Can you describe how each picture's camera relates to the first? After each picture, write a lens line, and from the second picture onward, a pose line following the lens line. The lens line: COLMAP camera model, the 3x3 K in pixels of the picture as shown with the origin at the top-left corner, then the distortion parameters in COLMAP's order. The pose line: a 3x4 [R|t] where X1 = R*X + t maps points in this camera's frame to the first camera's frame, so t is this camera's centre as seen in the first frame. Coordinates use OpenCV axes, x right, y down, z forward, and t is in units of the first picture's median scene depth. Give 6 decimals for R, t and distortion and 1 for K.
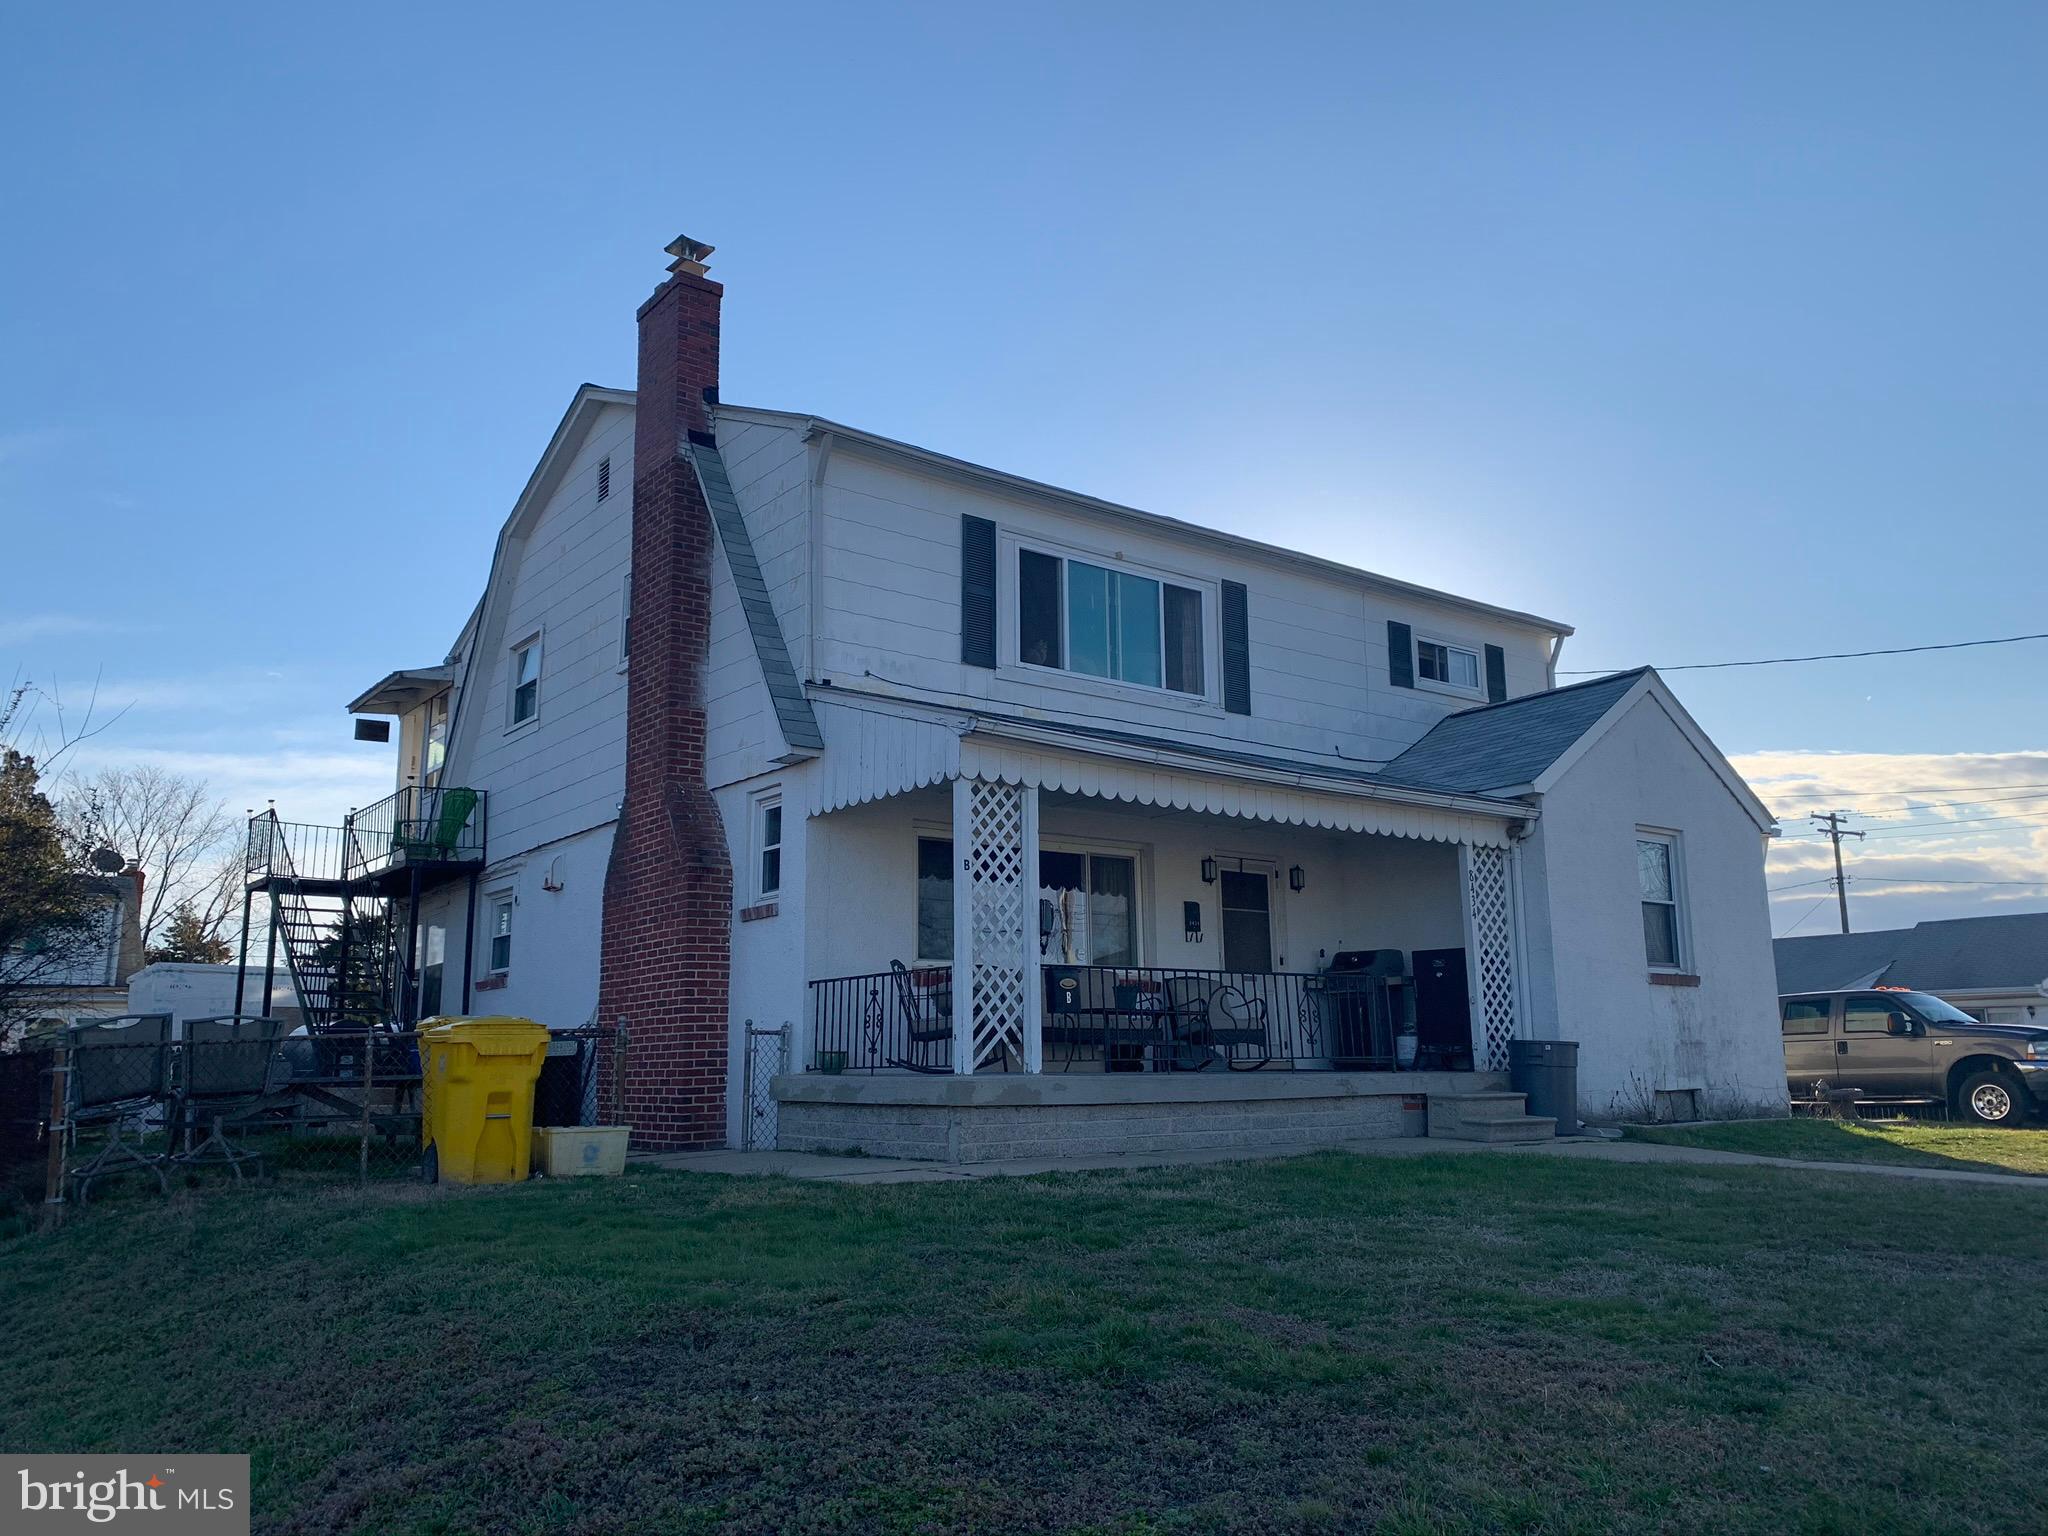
lens RADIAL K [[1577.7, 0, 1026.1], [0, 1577.7, 739.6], [0, 0, 1]] dist [0.089691, -0.109418]
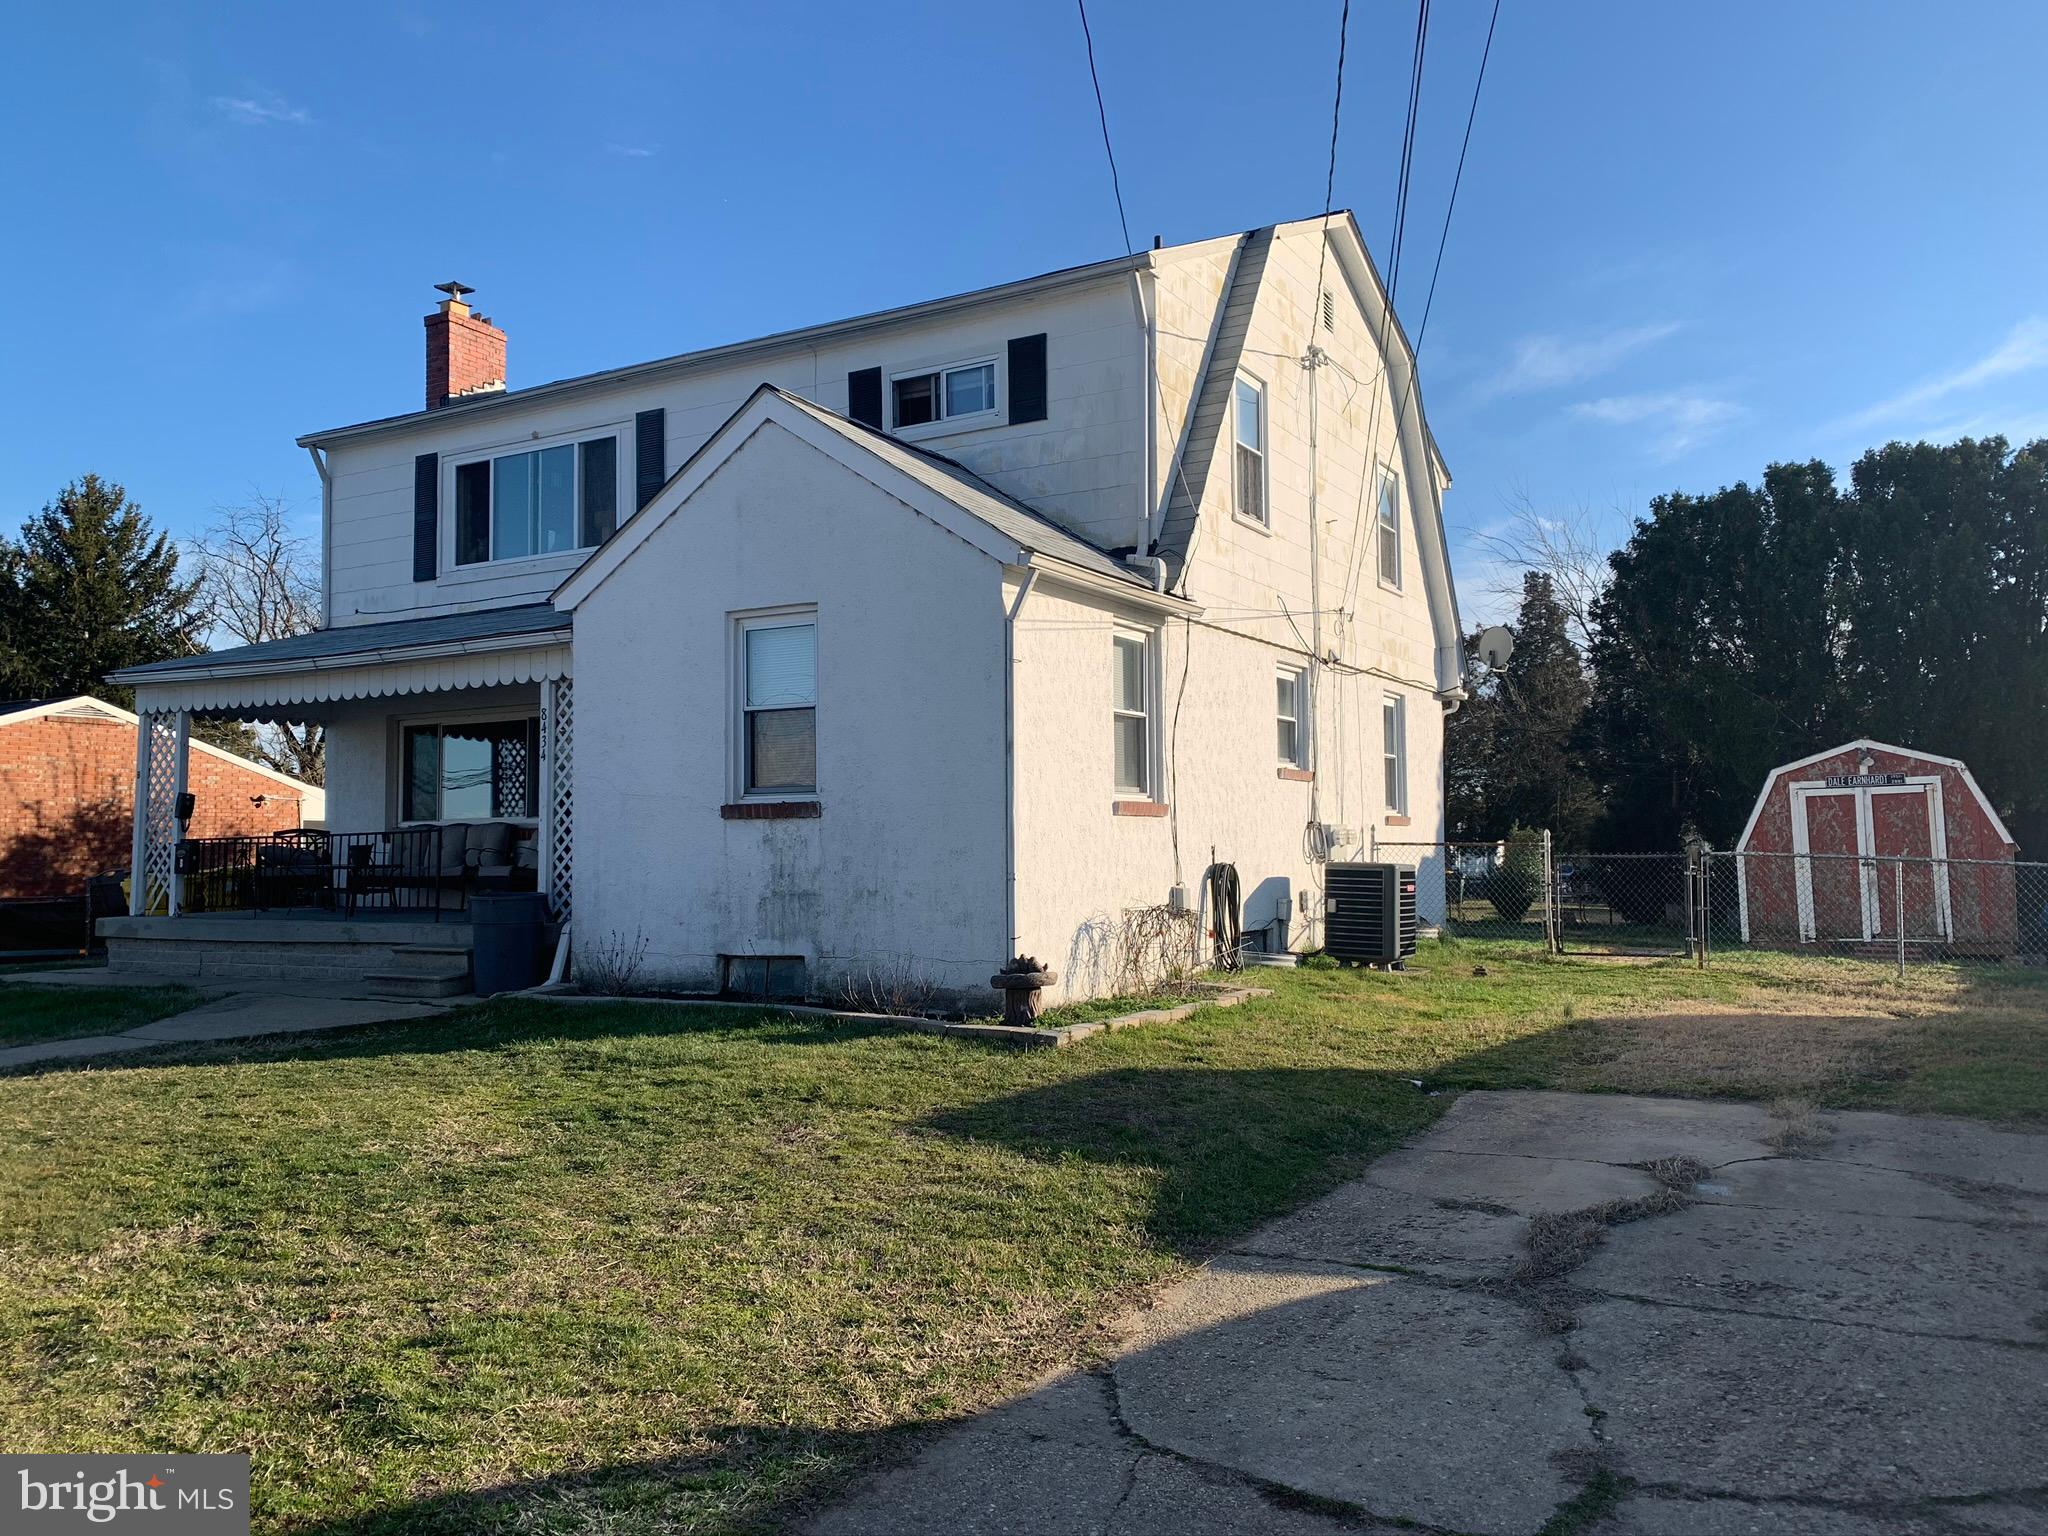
lens RADIAL K [[1577.7, 0, 1026.1], [0, 1577.7, 739.6], [0, 0, 1]] dist [0.089691, -0.109418]
pose [[0.364011, -0.052911, -0.929891, 1.148649], [0.198953, 0.979759, 0.022132, 0.125232], [0.909898, -0.193061, 0.367170, 0.847302]]
